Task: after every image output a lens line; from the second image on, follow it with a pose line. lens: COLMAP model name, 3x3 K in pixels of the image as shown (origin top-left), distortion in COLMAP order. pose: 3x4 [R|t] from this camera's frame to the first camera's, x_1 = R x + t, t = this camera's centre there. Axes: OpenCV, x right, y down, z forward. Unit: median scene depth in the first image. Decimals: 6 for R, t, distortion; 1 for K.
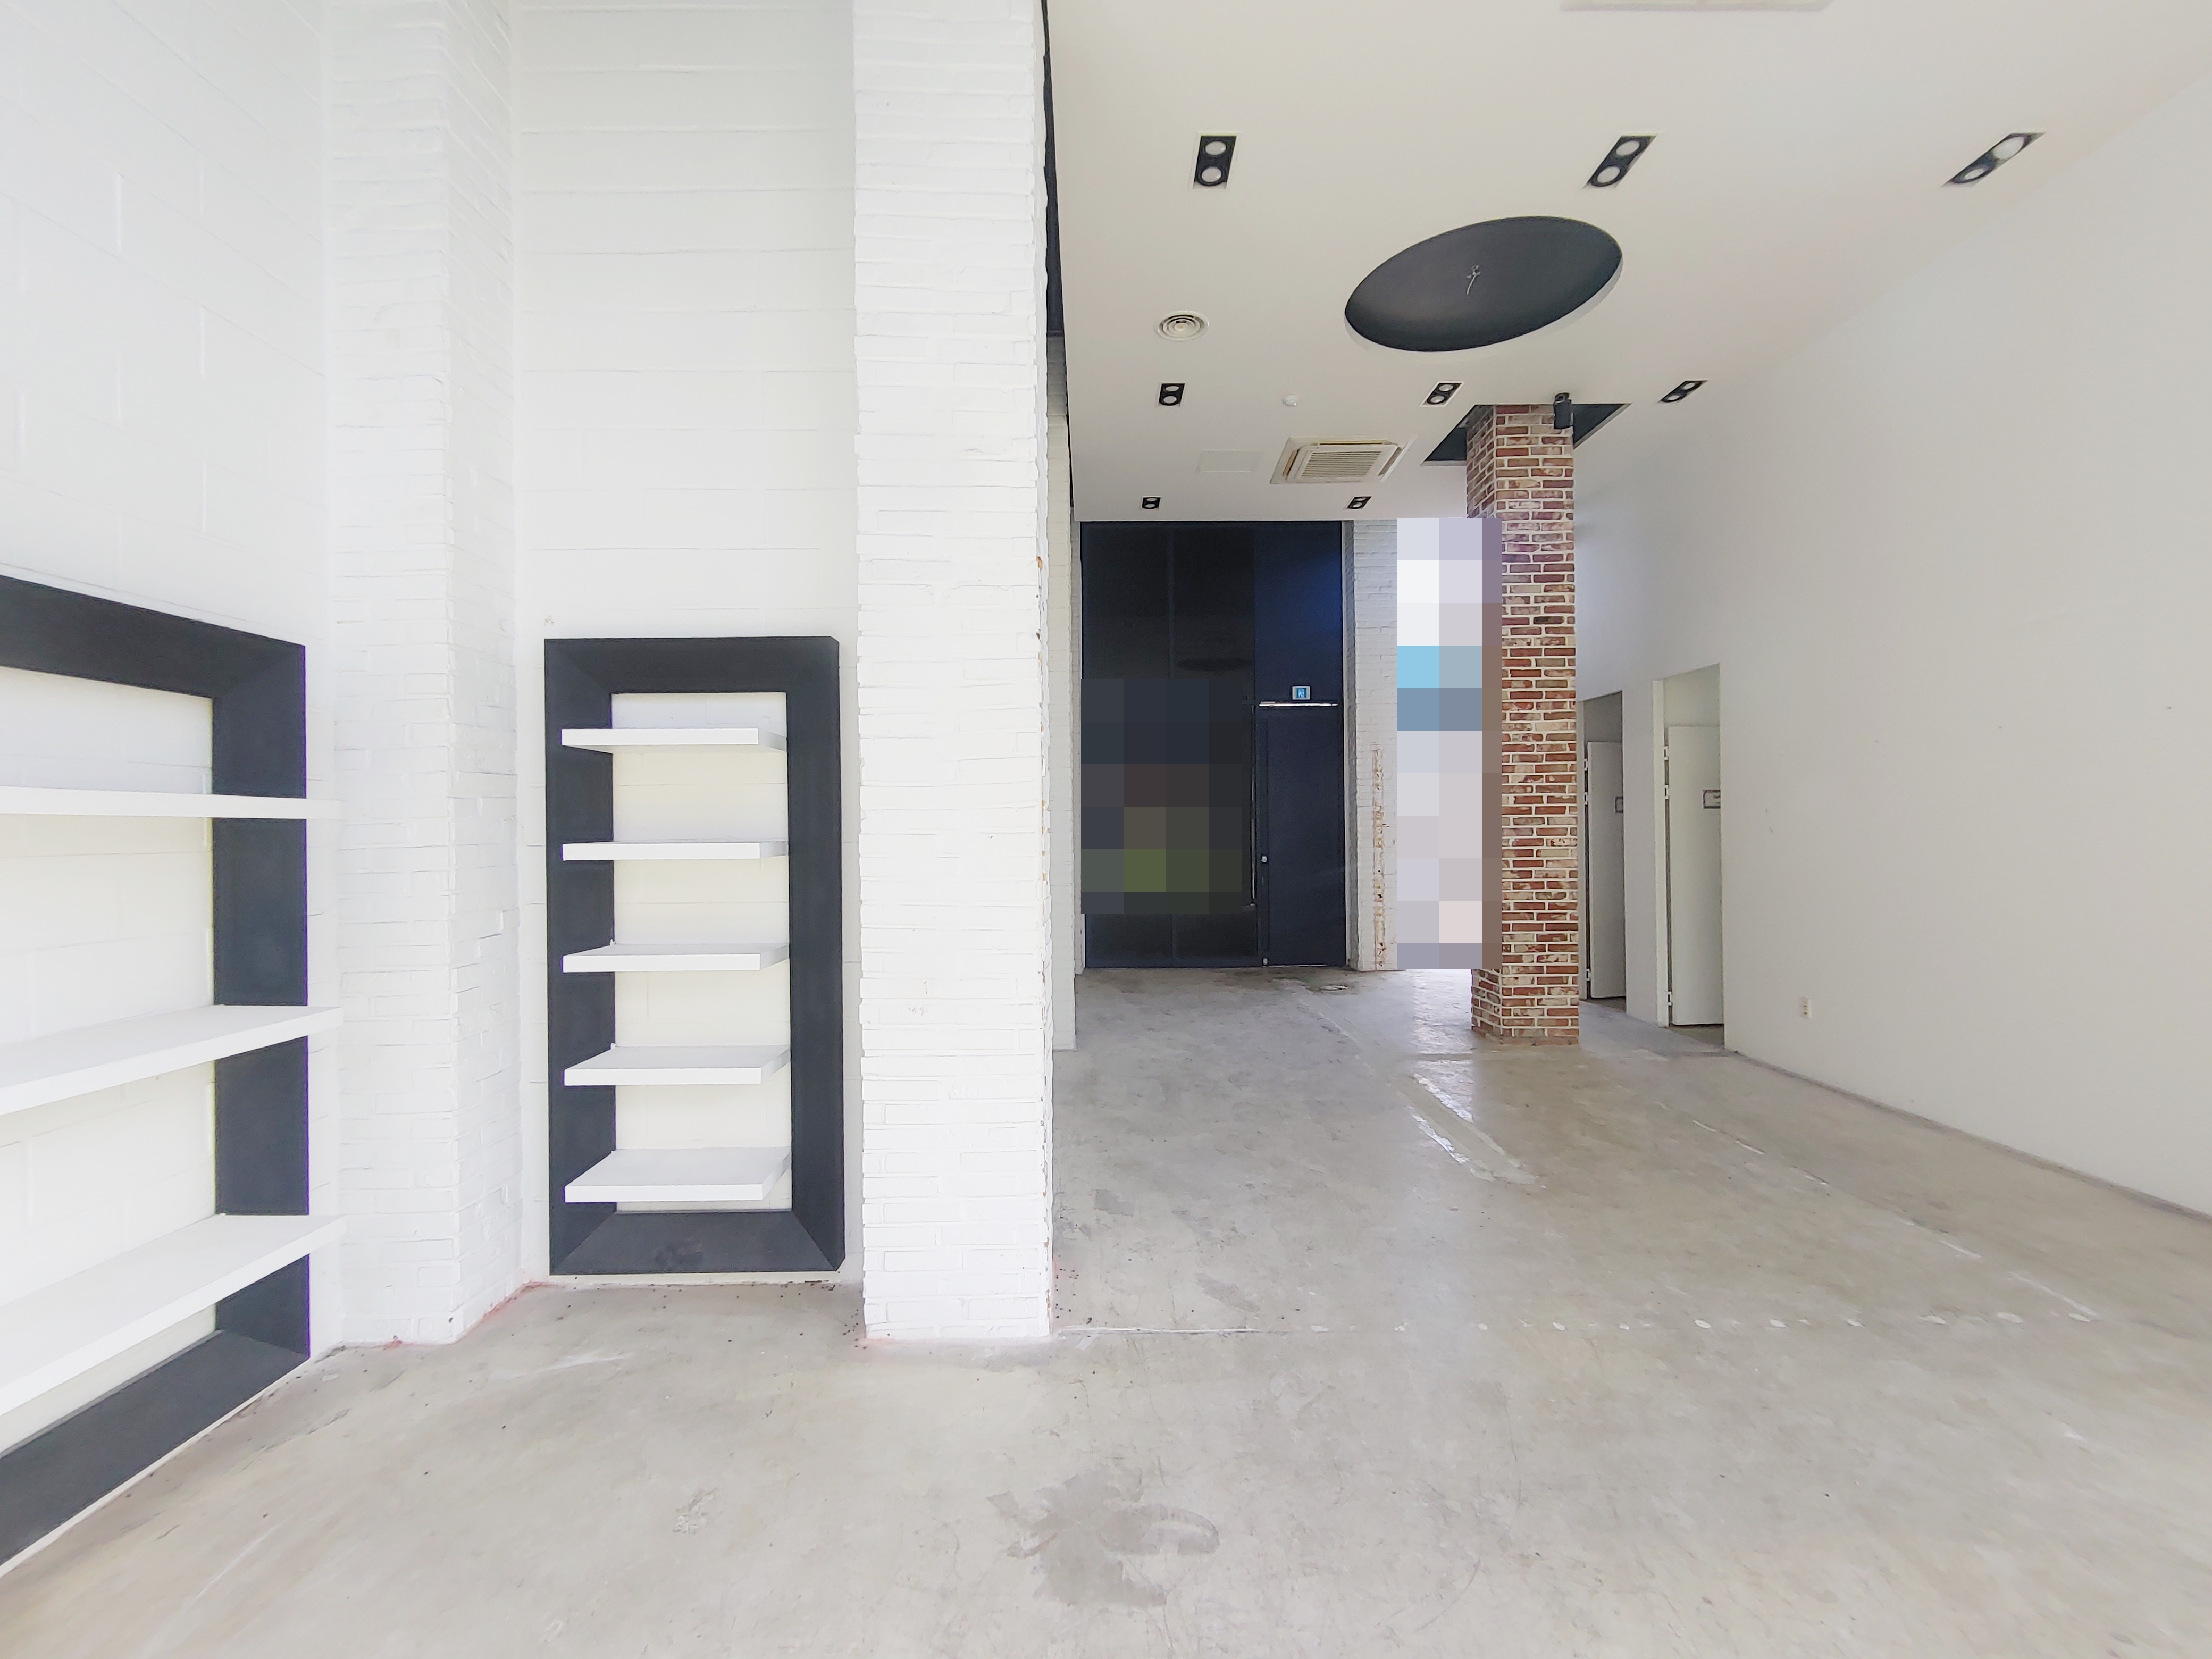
lens RADIAL K [[934.4, 0, 1104.2], [0, 934.4, 832.7], [0, 0, 1]] dist [-0.000669, -0.000313]
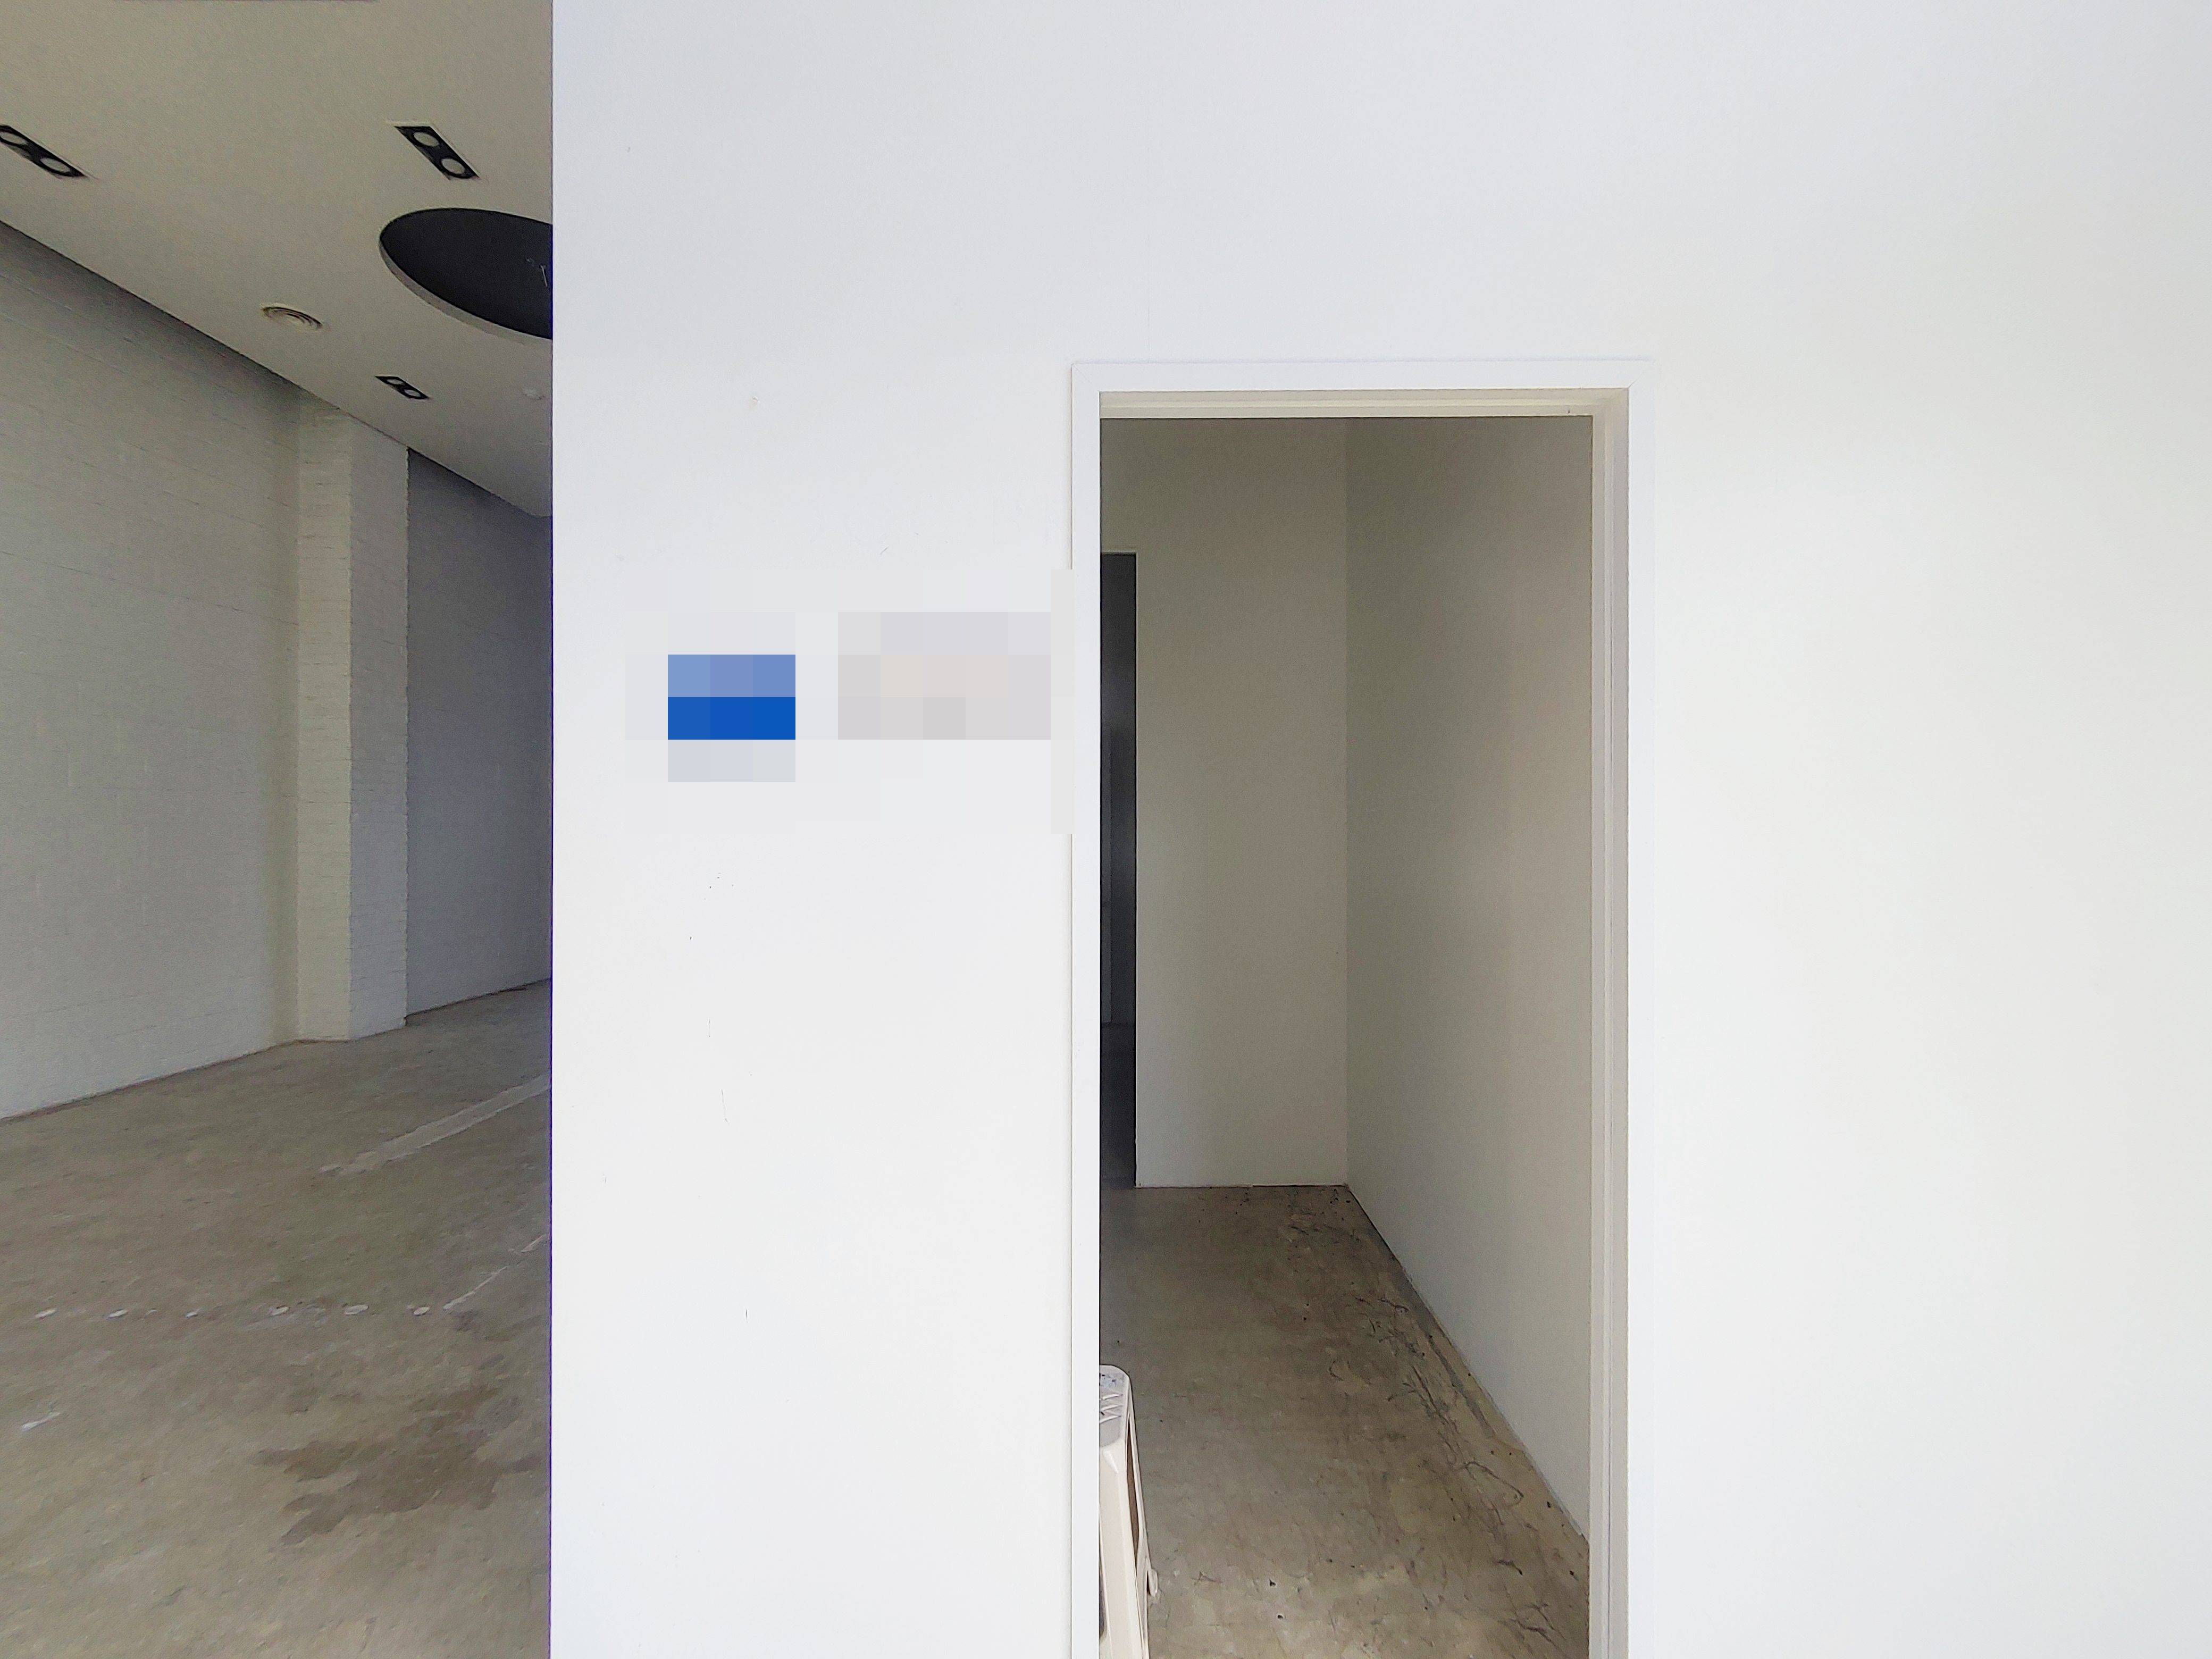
lens RADIAL K [[936.4, 0, 1101.0], [0, 936.4, 833.8], [0, 0, 1]] dist [0.007610, 0.000114]
pose [[0.999847, 0.012311, -0.012446, 0.781191], [-0.012297, 0.999924, 0.001211, -0.000828], [0.012460, -0.001057, 0.999922, 0.000644]]
